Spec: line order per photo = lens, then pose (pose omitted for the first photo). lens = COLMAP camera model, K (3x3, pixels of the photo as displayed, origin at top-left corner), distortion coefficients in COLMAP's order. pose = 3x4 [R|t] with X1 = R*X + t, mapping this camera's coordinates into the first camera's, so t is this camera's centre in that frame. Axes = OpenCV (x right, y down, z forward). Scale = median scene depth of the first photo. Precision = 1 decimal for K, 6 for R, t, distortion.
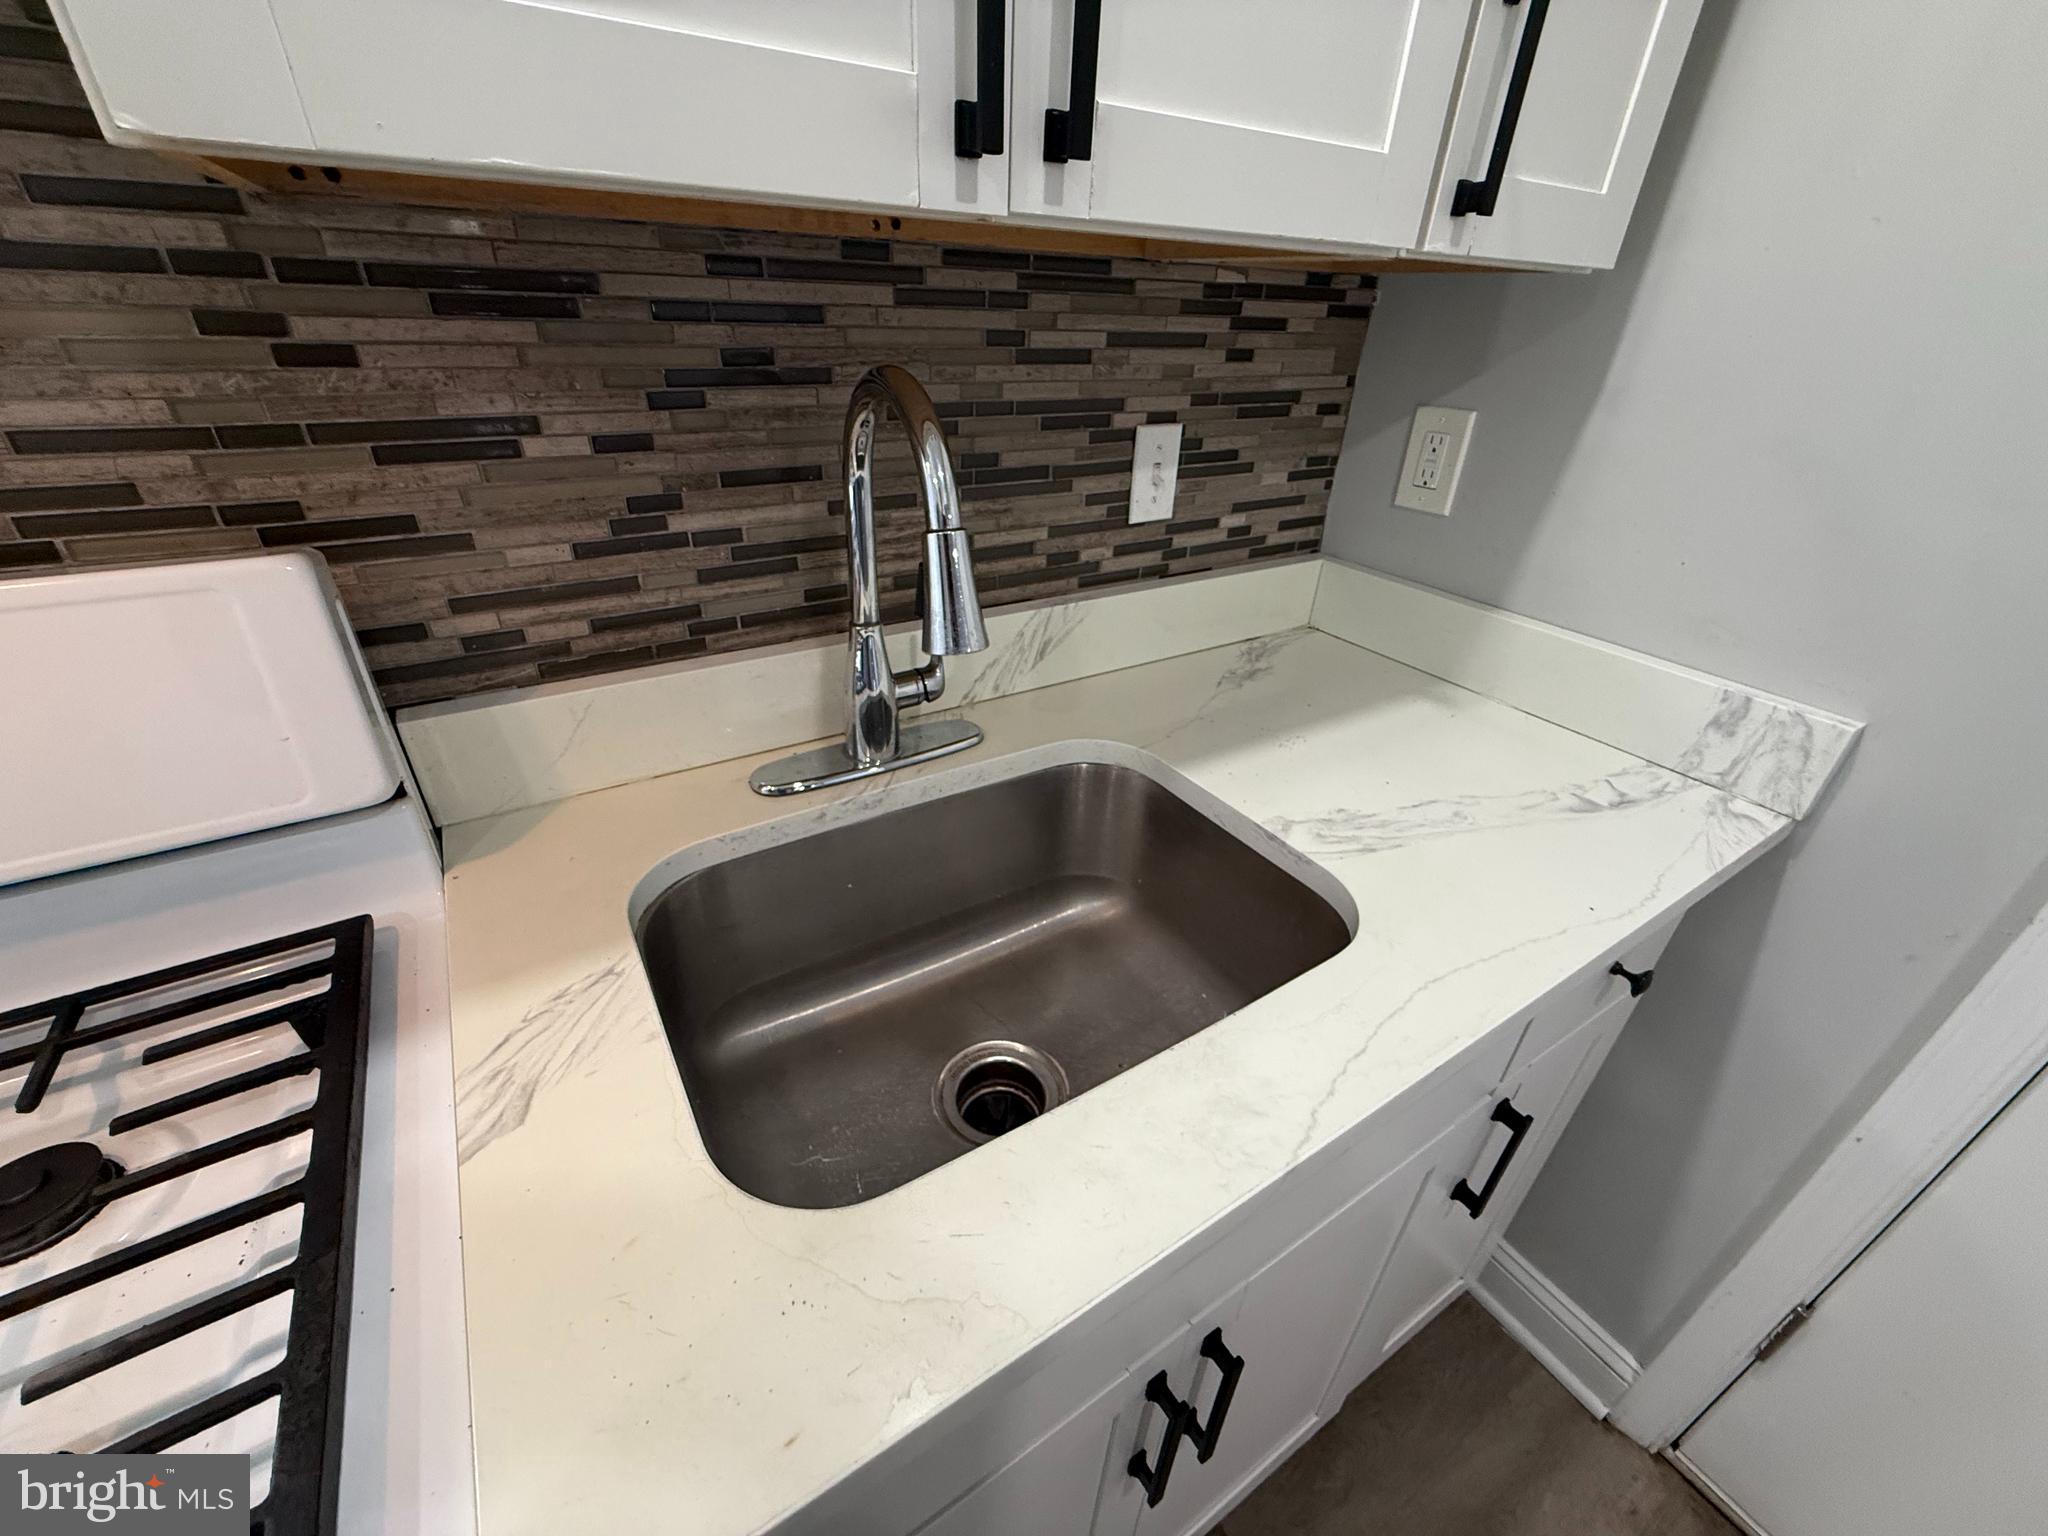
lens RADIAL K [[817.0, 0, 1019.9], [0, 817.0, 771.8], [0, 0, 1]] dist [0.000873, 0.000002]
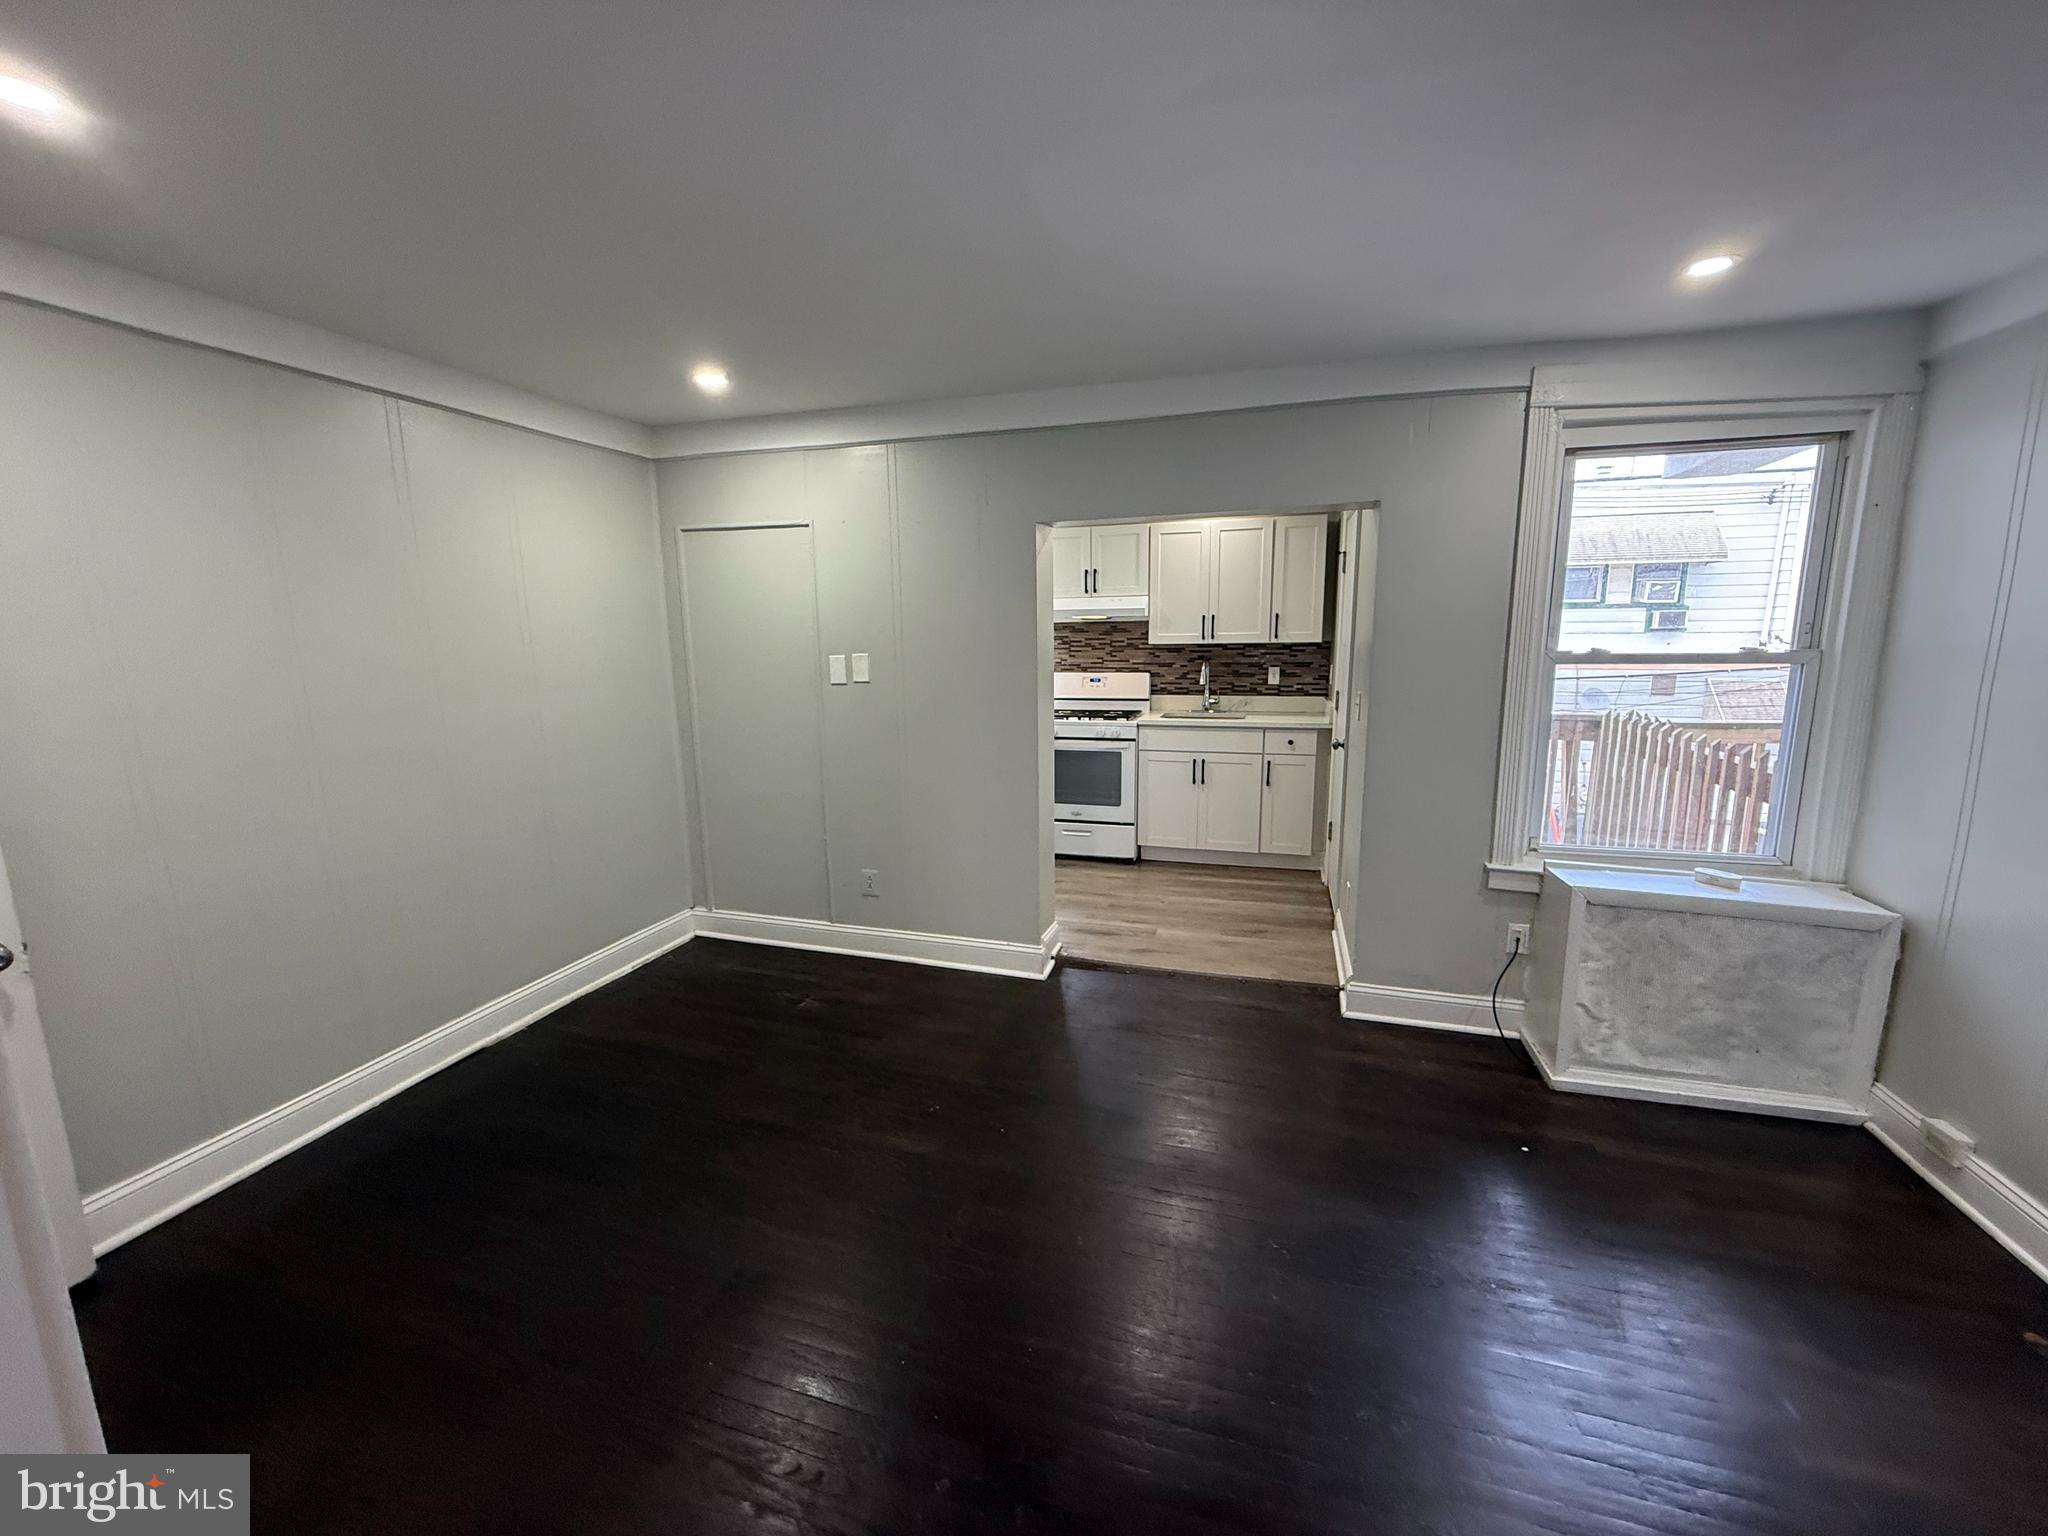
lens RADIAL K [[817.0, 0, 1019.9], [0, 817.0, 771.8], [0, 0, 1]] dist [0.000873, 0.000002]
pose [[0.647883, 0.086402, -0.756824, 3.615949], [-0.352678, 0.914667, -0.197490, 2.107895], [0.675178, 0.394866, 0.623069, -3.651439]]
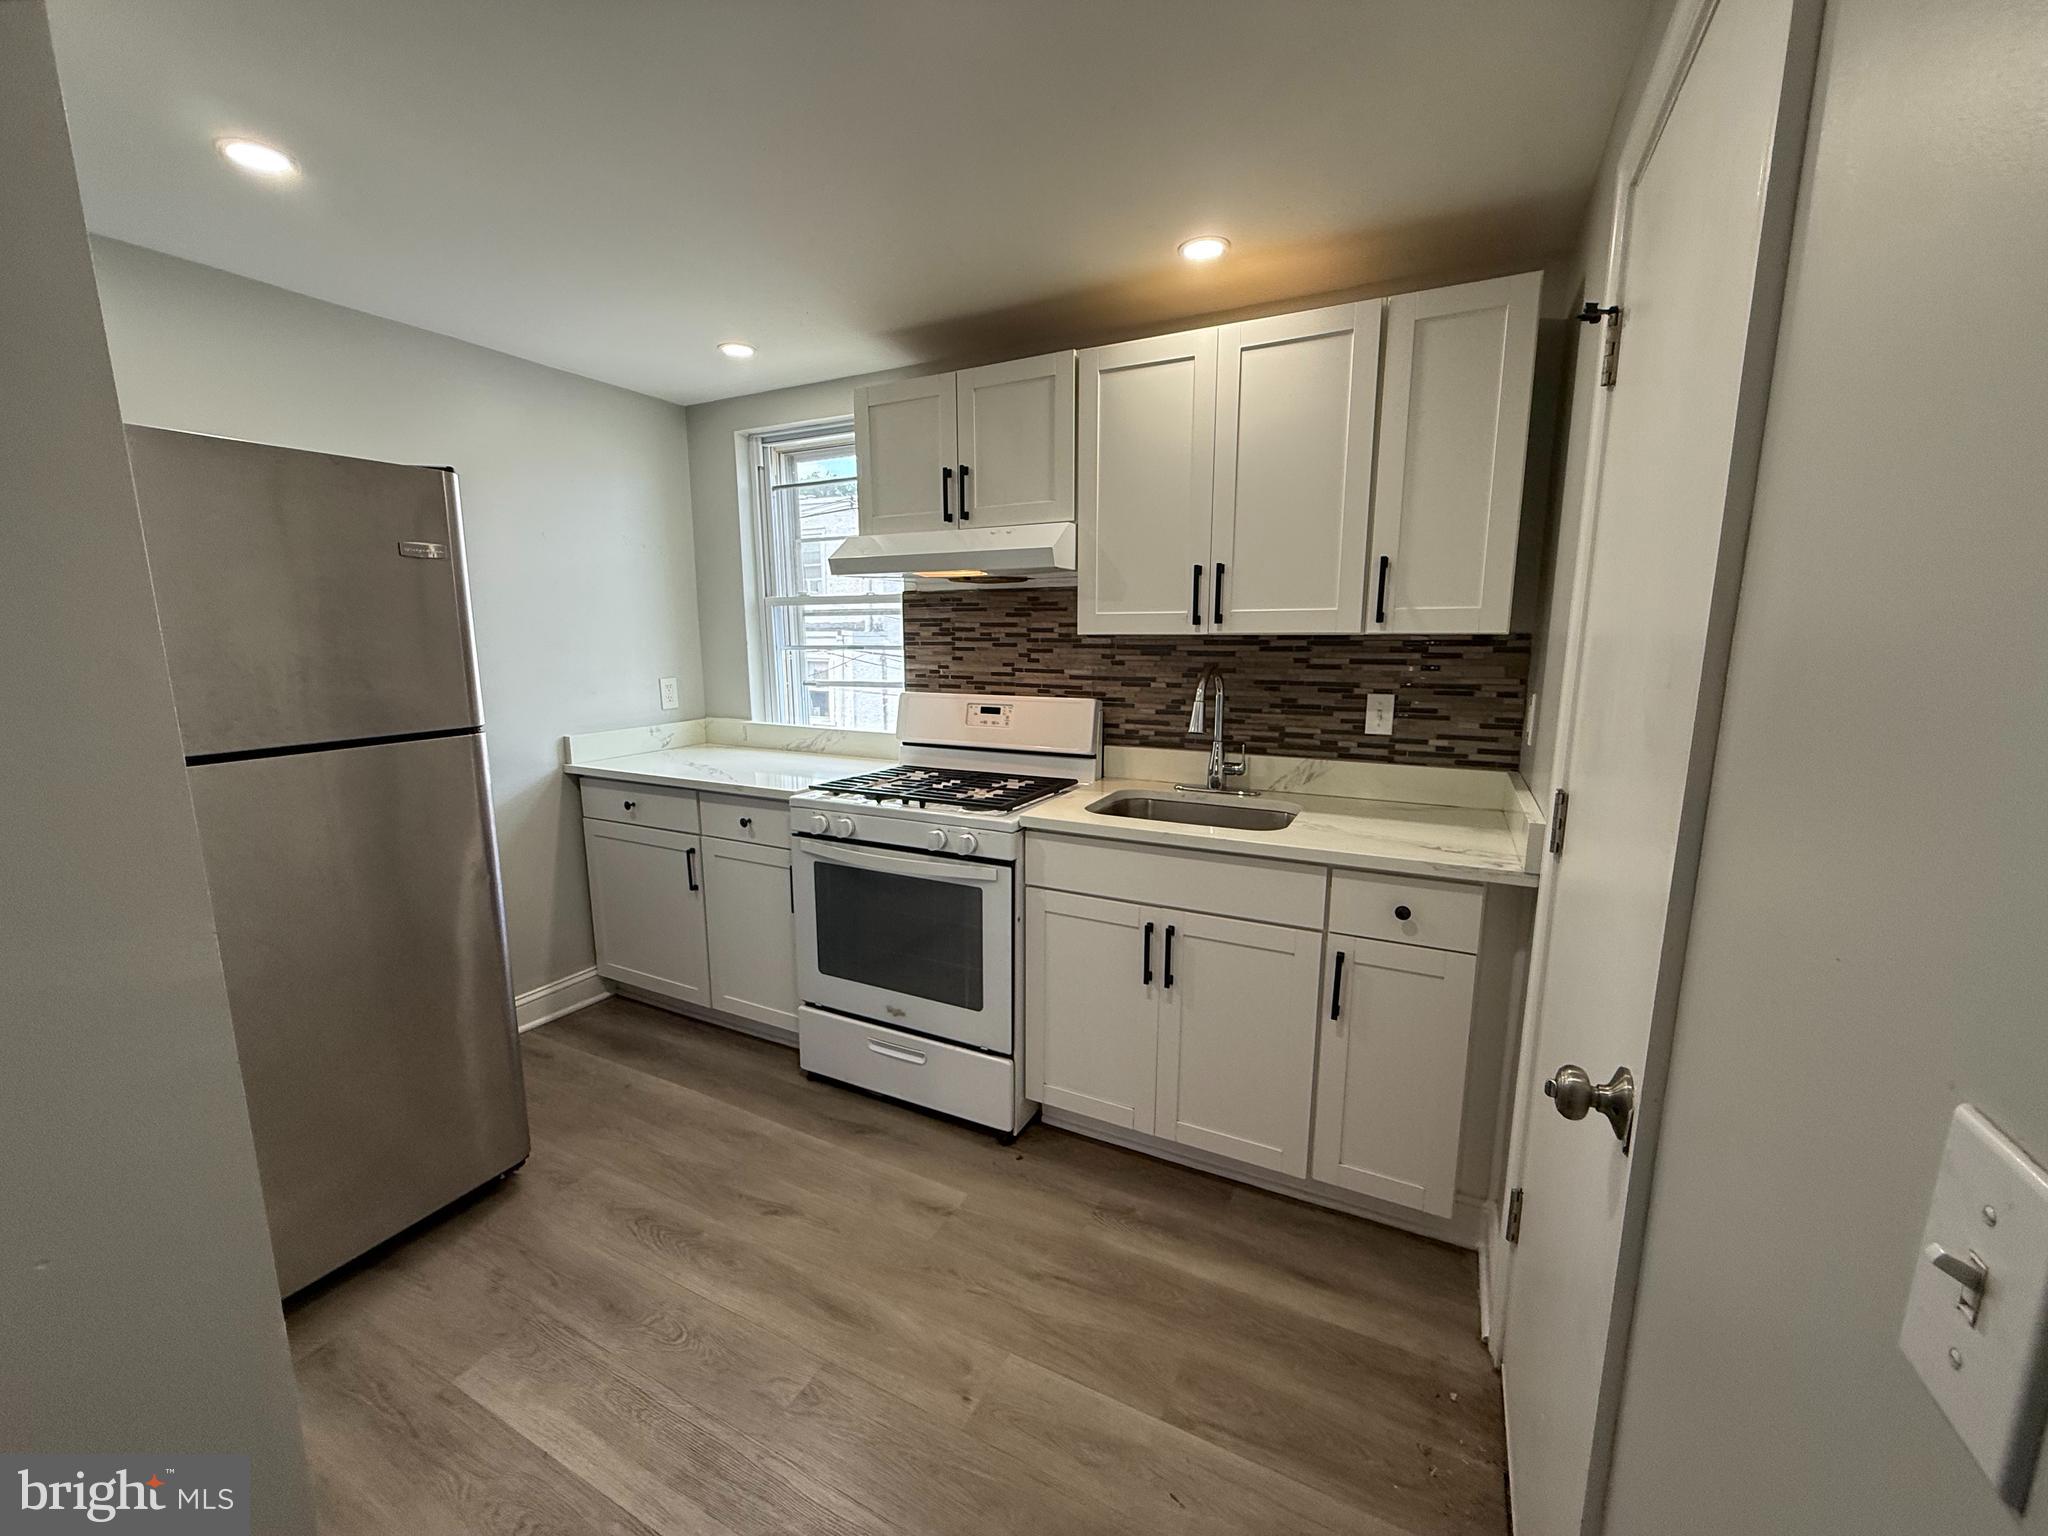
lens RADIAL K [[817.0, 0, 1019.9], [0, 817.0, 771.8], [0, 0, 1]] dist [0.000873, 0.000002]
pose [[0.505425, 0.110715, -0.855738, 1.816222], [-0.417547, 0.899269, -0.130269, 0.552911], [0.755116, 0.423152, 0.500742, -0.925985]]
